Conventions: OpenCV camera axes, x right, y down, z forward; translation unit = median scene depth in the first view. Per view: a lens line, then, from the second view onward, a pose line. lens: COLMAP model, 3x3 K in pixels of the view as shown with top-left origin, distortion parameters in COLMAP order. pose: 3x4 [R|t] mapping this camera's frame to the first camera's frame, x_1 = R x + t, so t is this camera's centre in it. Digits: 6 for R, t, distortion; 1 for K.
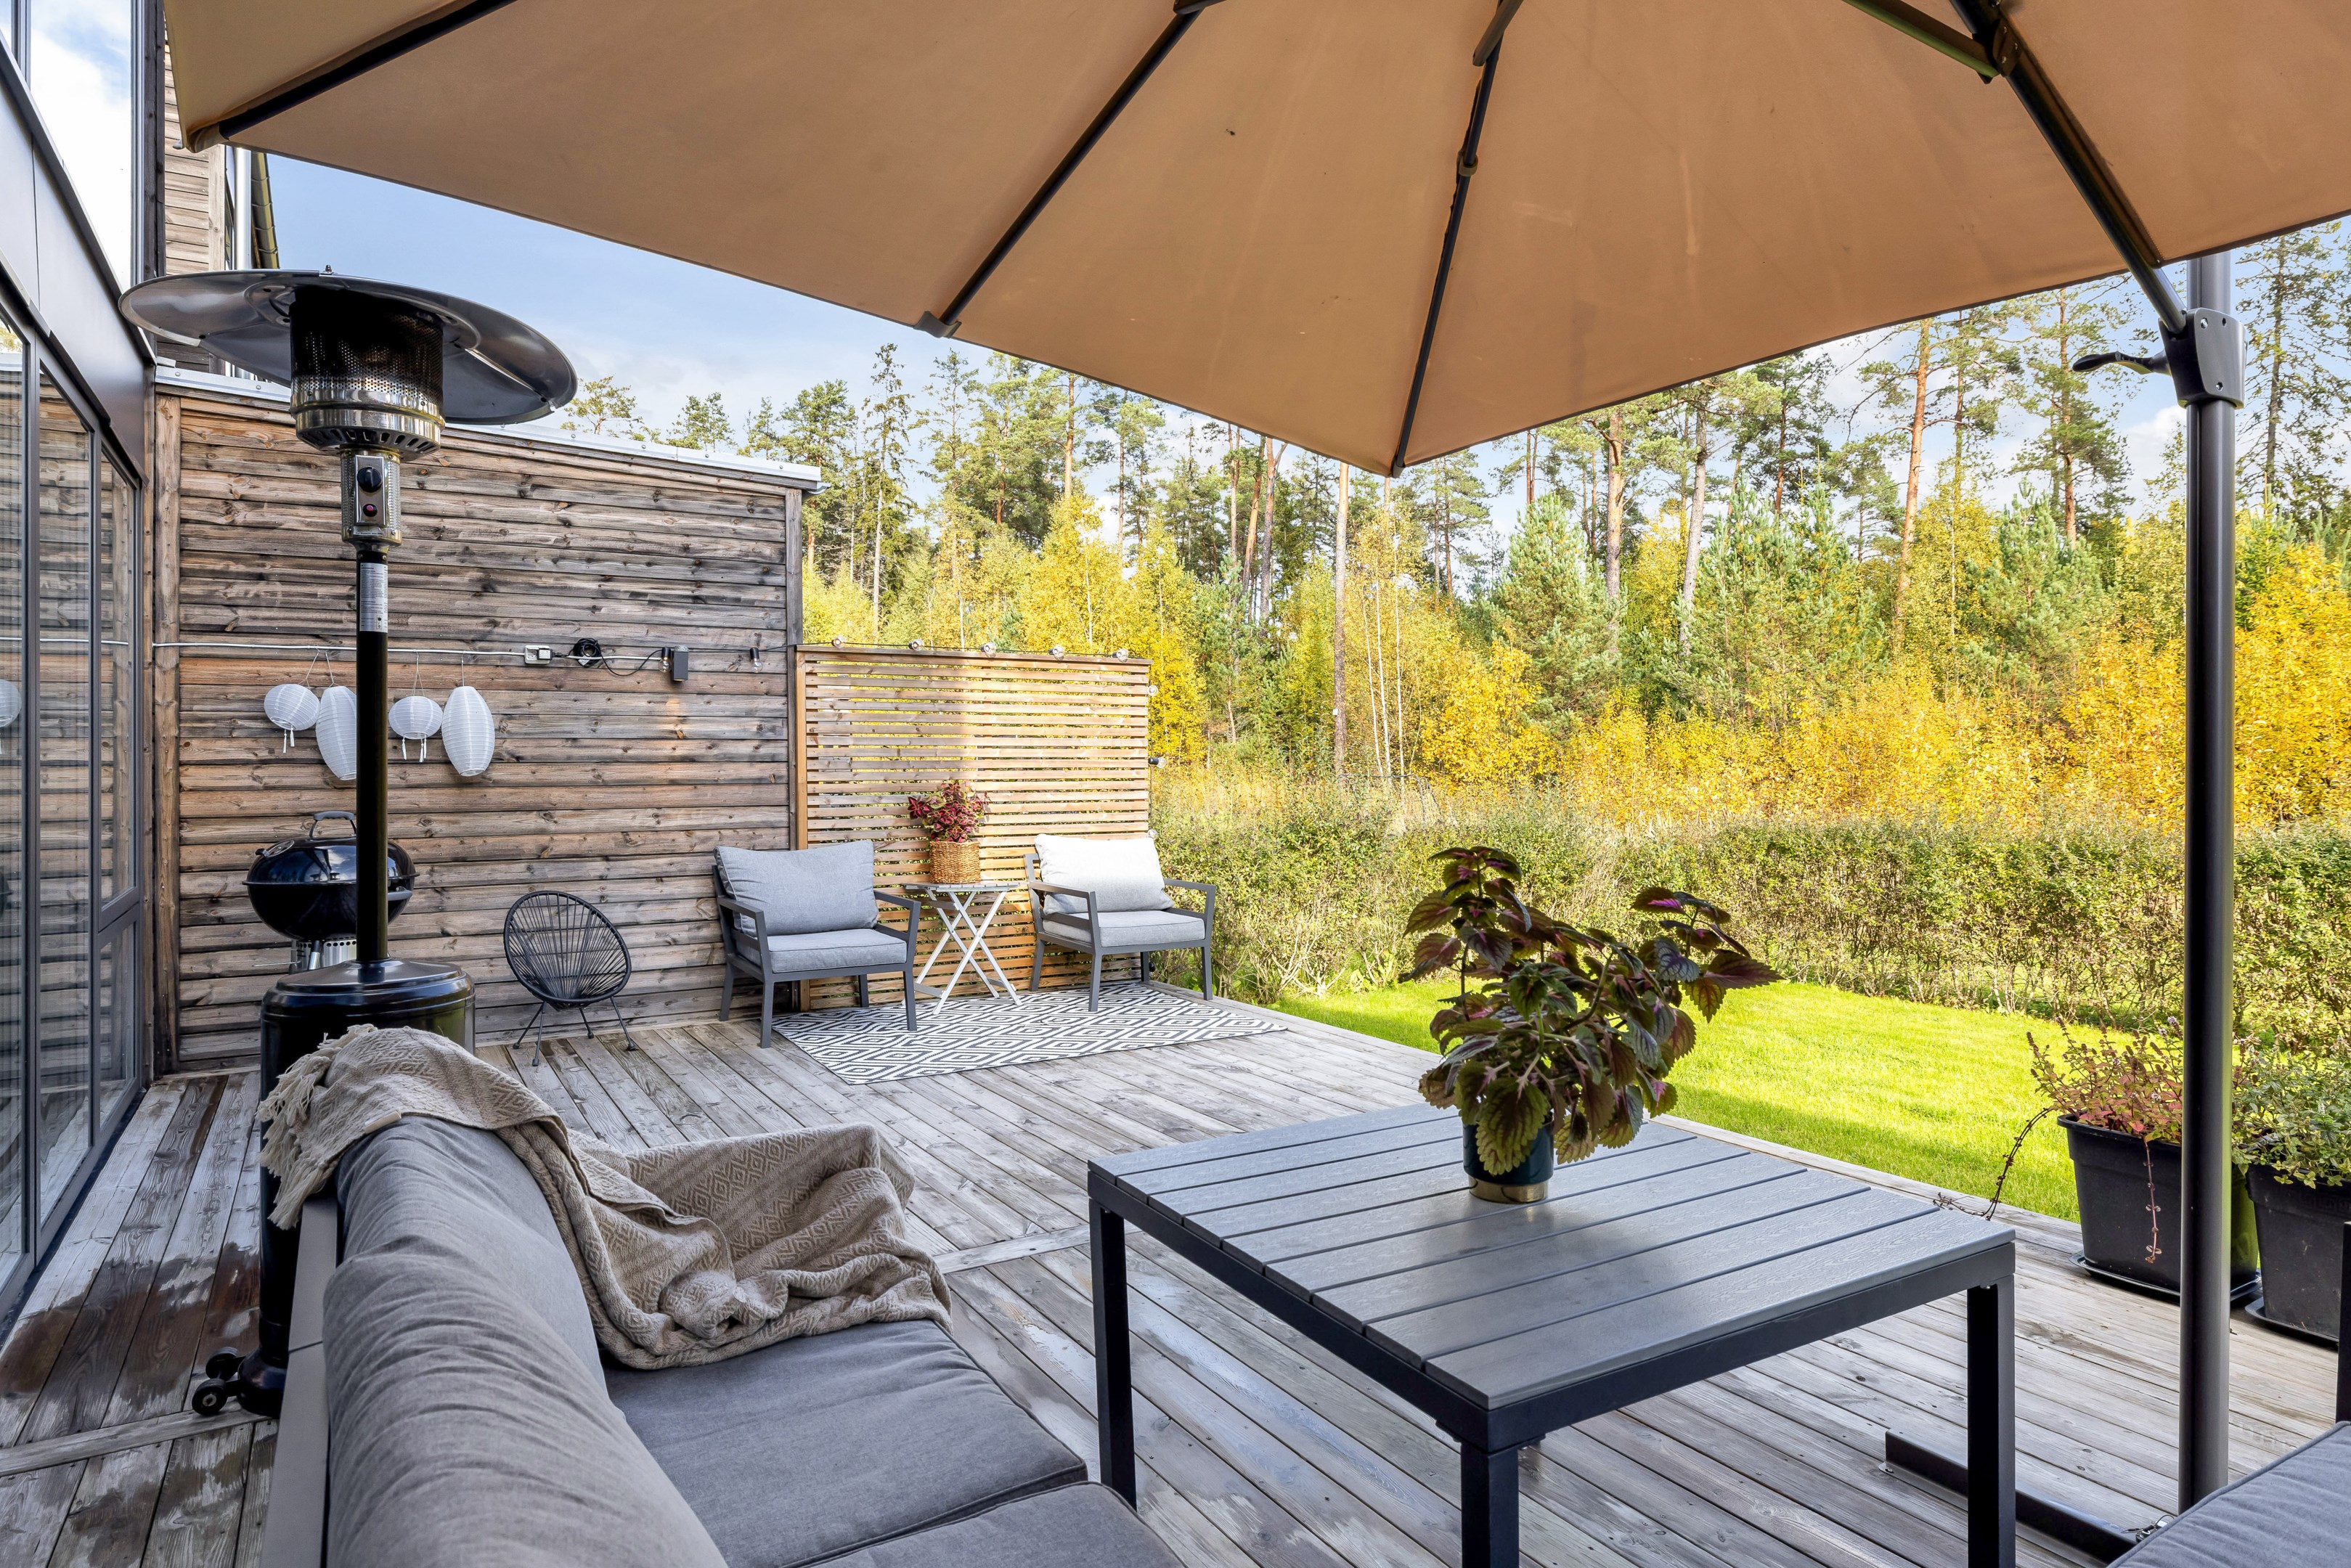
lens RADIAL K [[1372.8, 0, 1191.6], [0, 1372.8, 793.5], [0, 0, 1]] dist [-0.001299, -0.000502]
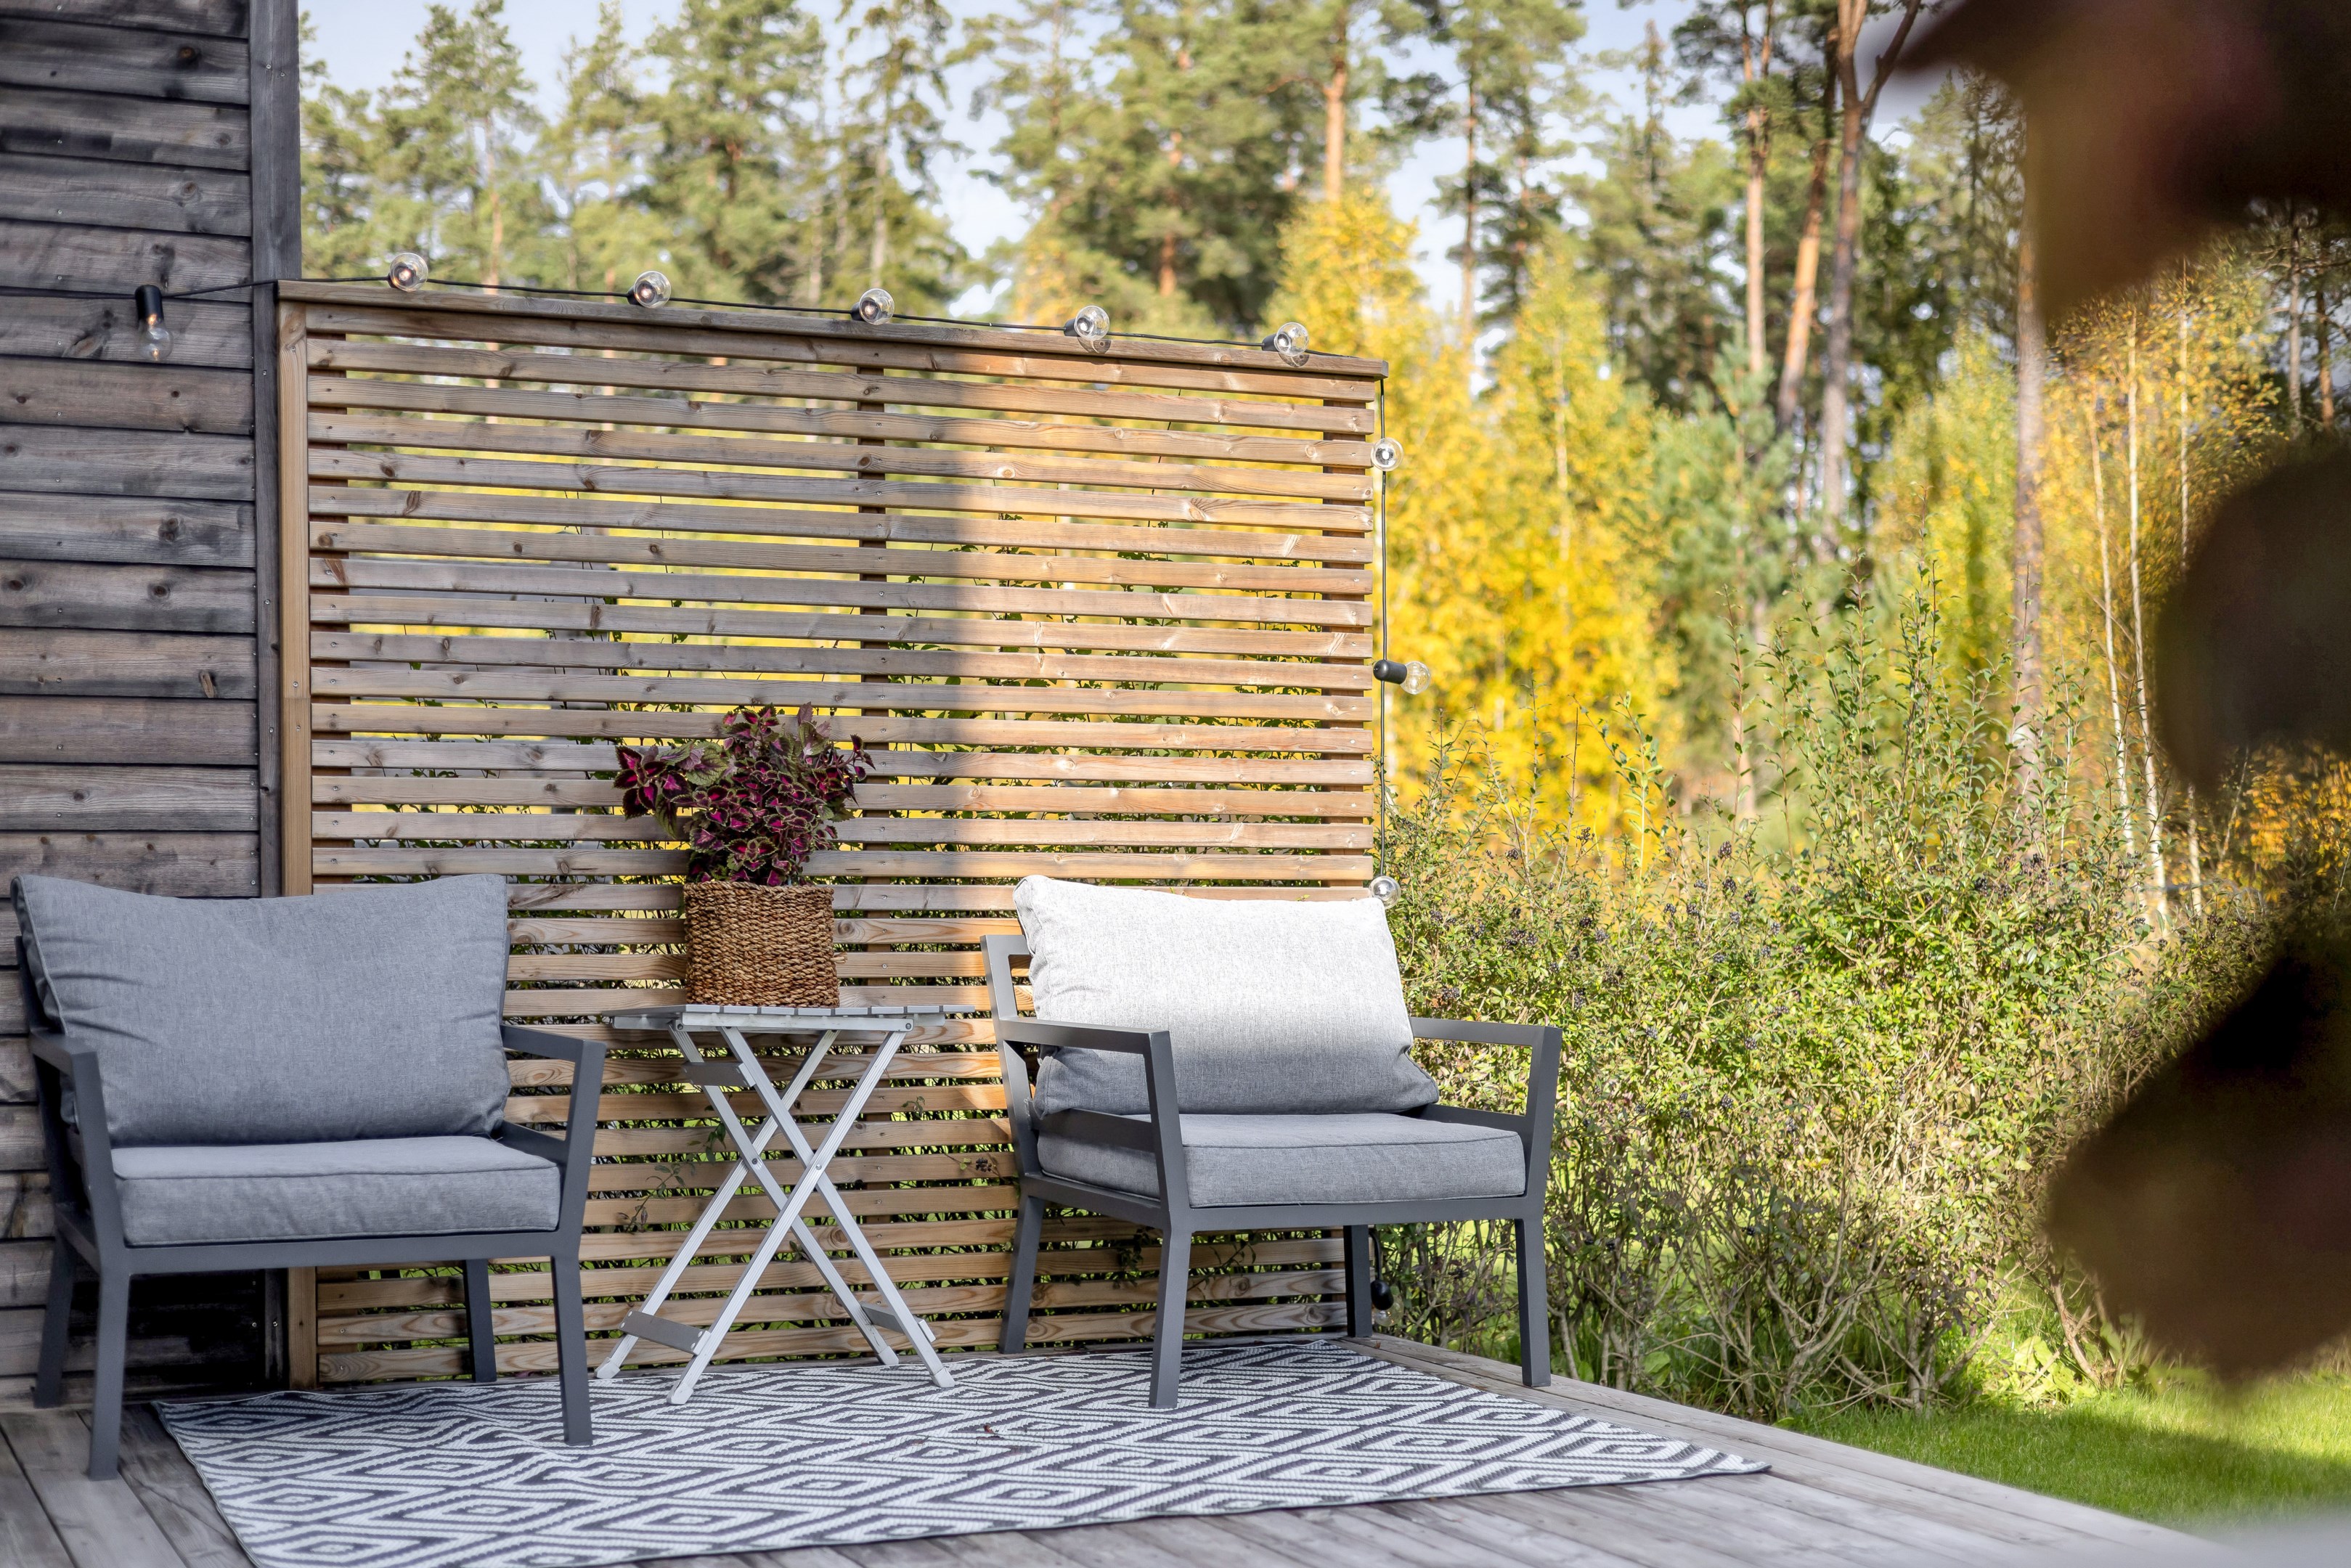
lens RADIAL K [[3370.7, 0, 1173.6], [0, 3370.7, 953.5], [0, 0, 1]] dist [-0.002267, 0.007664]
pose [[0.989708, 0.002179, -0.143082, 0.033684], [-0.003372, 0.999962, -0.008098, 0.047181], [0.143059, 0.008497, 0.989678, 0.177746]]
